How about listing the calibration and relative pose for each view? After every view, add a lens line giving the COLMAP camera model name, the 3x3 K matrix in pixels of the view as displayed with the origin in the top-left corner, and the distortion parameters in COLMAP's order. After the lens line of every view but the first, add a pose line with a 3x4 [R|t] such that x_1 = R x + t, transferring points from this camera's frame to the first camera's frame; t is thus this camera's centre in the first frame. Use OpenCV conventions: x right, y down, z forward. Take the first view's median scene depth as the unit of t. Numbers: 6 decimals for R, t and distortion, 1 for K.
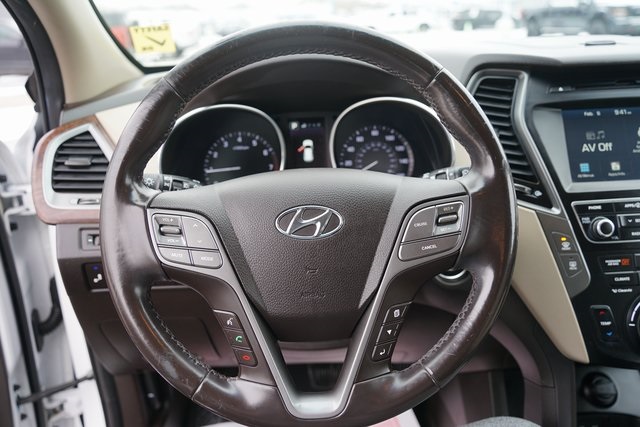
lens RADIAL K [[522.3, 0, 315.1], [0, 522.3, 214.0], [0, 0, 1]] dist [-0.060642, 0.049120]
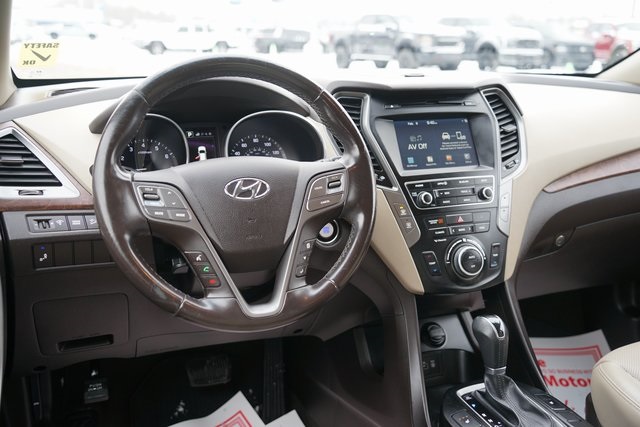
lens RADIAL K [[622.3, 0, 318.9], [0, 622.3, 216.7], [0, 0, 1]] dist [0.042236, 0.000000]
pose [[0.940586, -0.037867, 0.337436, -0.328535], [0.064675, 0.995548, -0.068559, 0.179252], [-0.333338, 0.086310, 0.938849, -0.563811]]
